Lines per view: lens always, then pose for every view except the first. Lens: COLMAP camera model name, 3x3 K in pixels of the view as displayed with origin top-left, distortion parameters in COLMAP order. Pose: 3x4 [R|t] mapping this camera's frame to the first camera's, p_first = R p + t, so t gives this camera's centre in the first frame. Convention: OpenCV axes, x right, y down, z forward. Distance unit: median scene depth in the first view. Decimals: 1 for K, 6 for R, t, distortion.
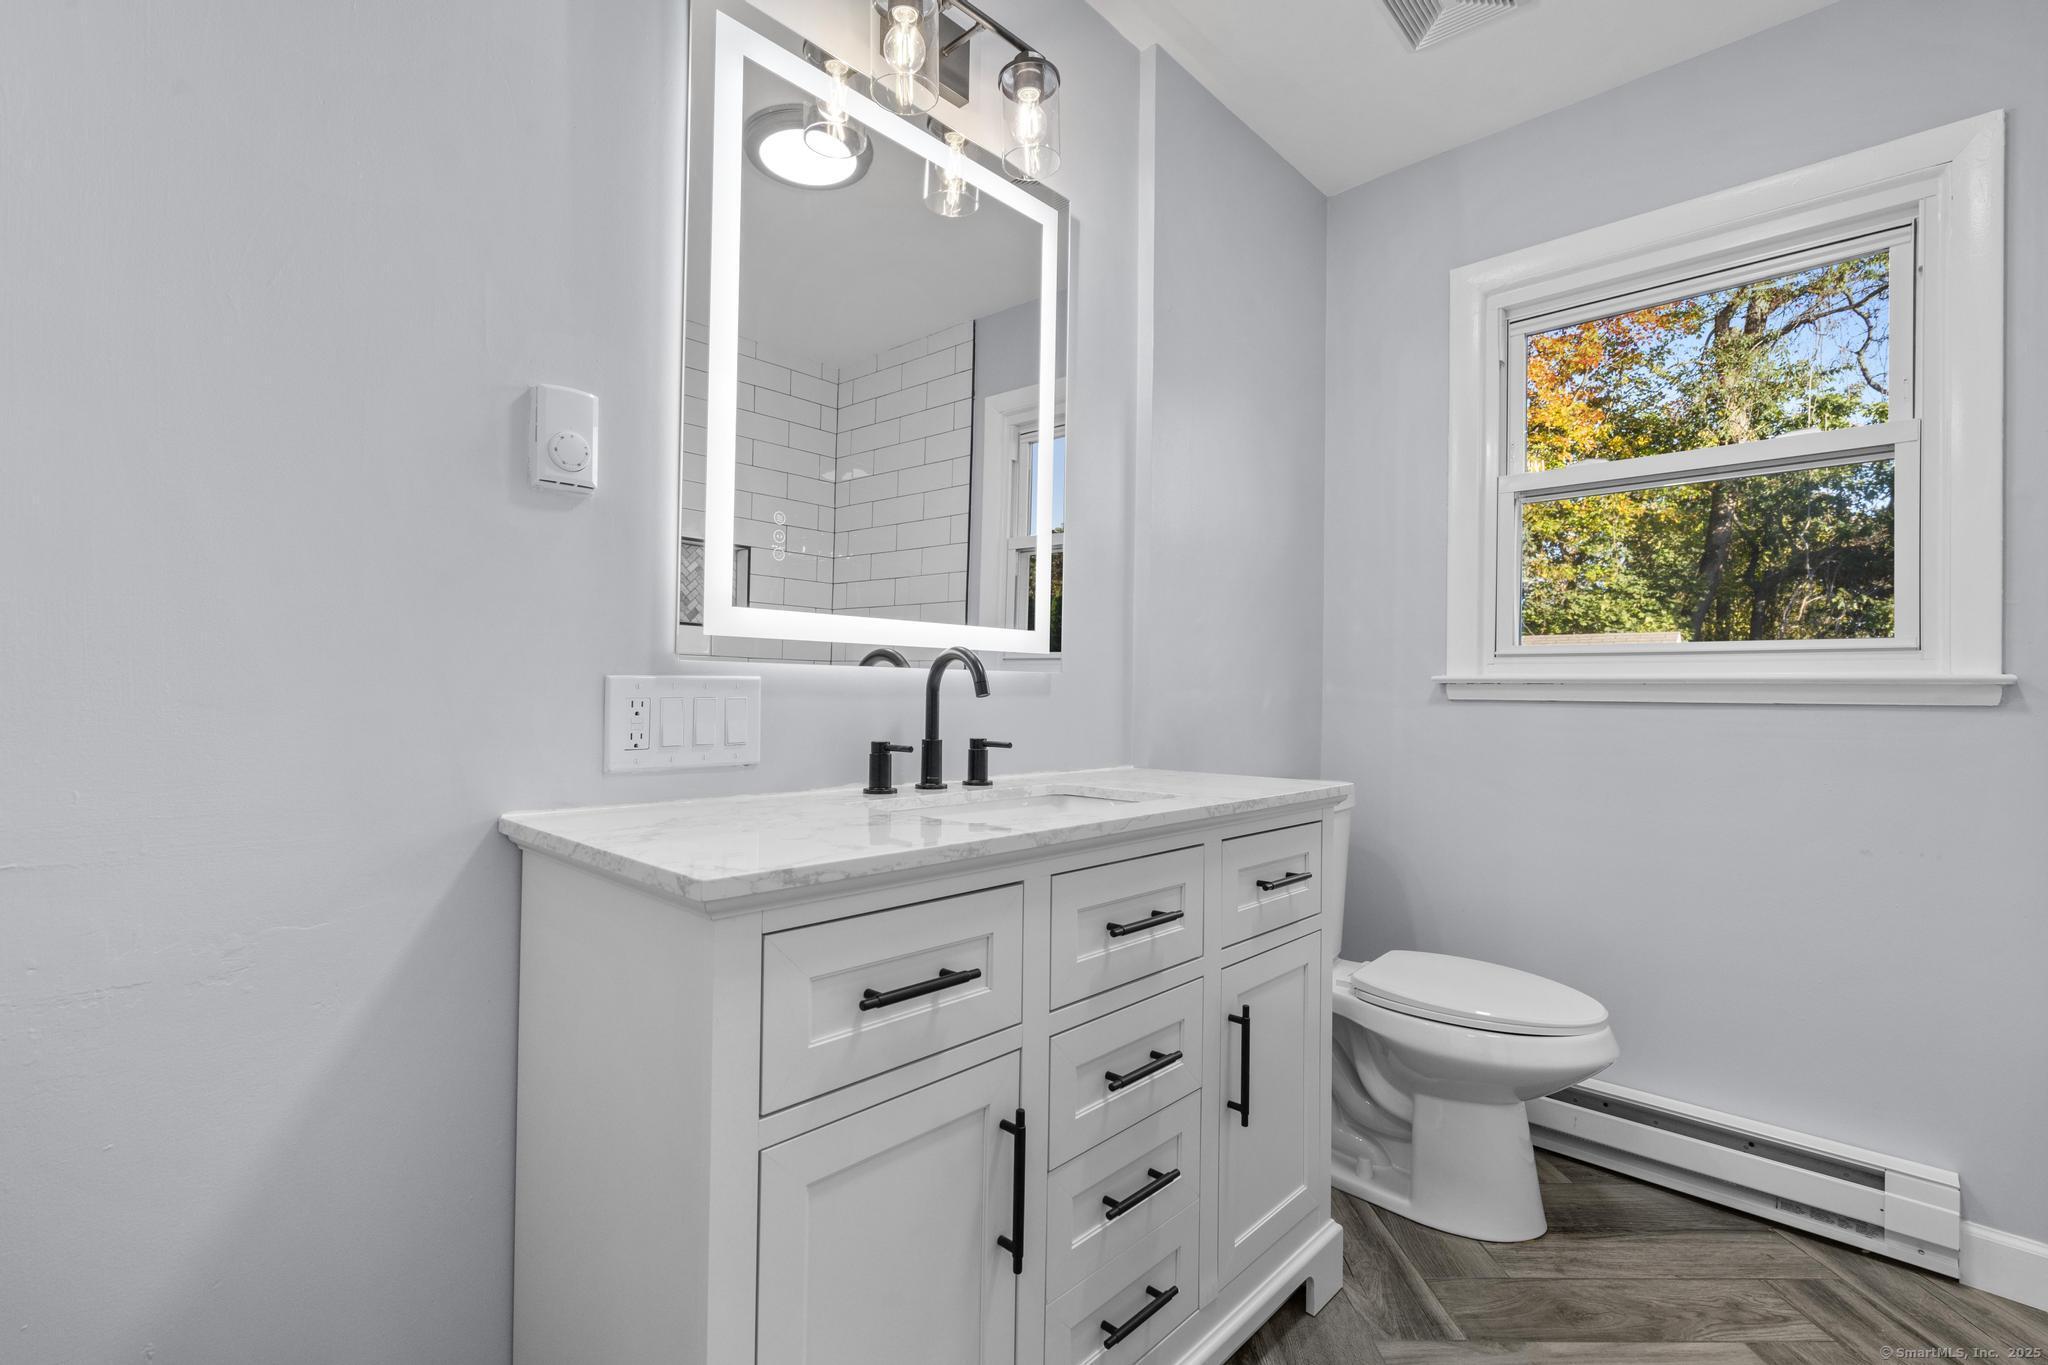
lens RADIAL K [[917.3, 0, 1021.1], [0, 917.3, 683.7], [0, 0, 1]] dist [-0.012383, 0.006353]
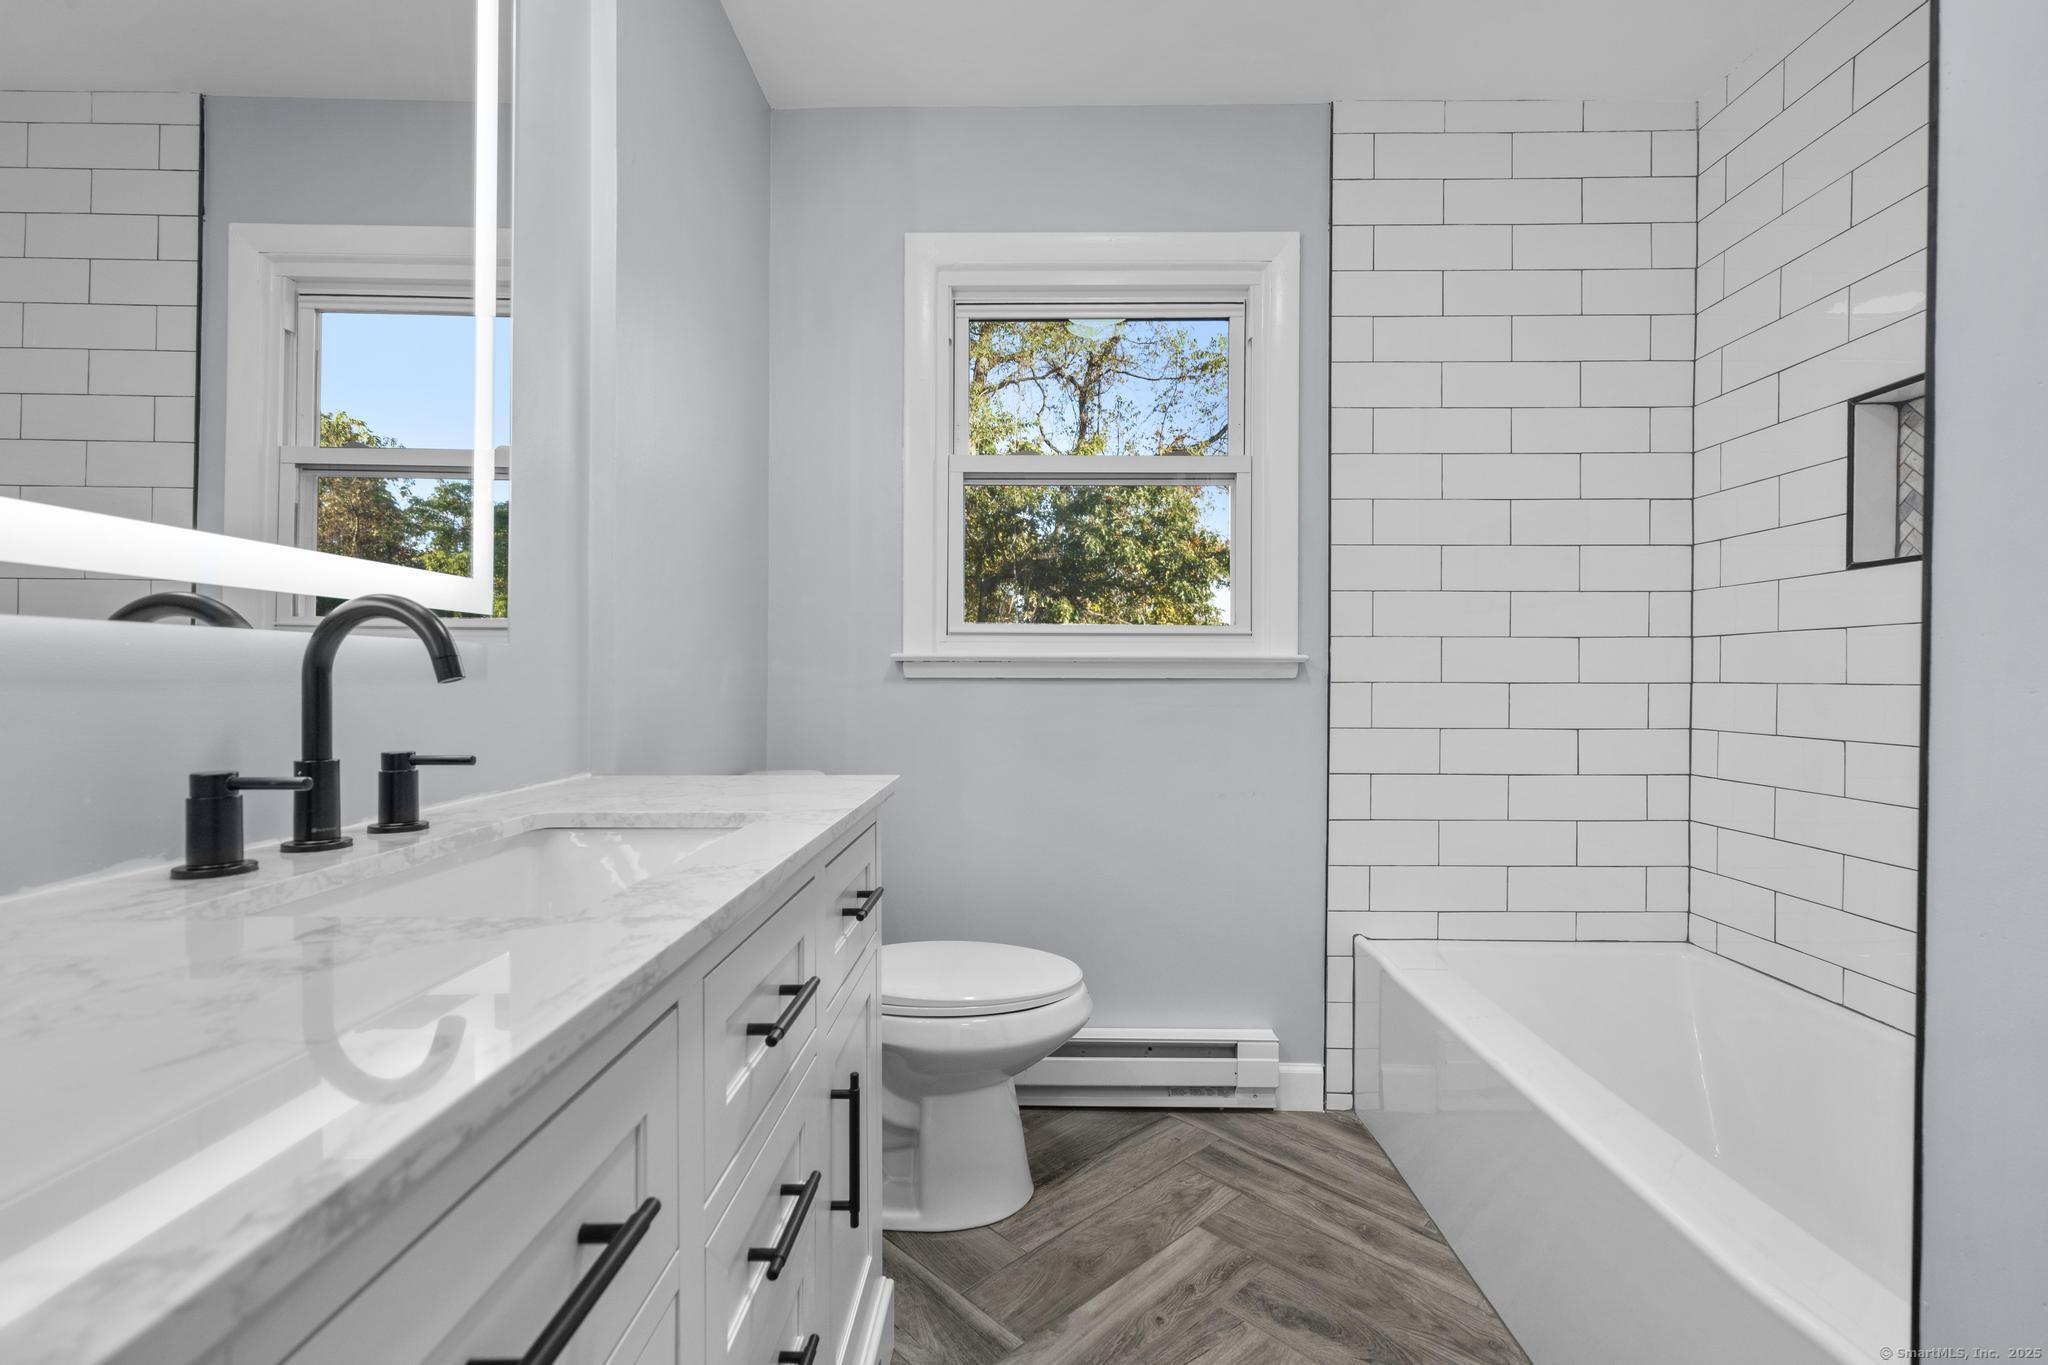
lens RADIAL K [[917.3, 0, 1021.1], [0, 917.3, 683.7], [0, 0, 1]] dist [-0.012383, 0.006353]
pose [[0.735659, -0.015181, 0.677182, -0.135197], [-0.000489, 0.999737, 0.022943, 0.001505], [-0.677352, -0.017210, 0.735458, 0.264194]]
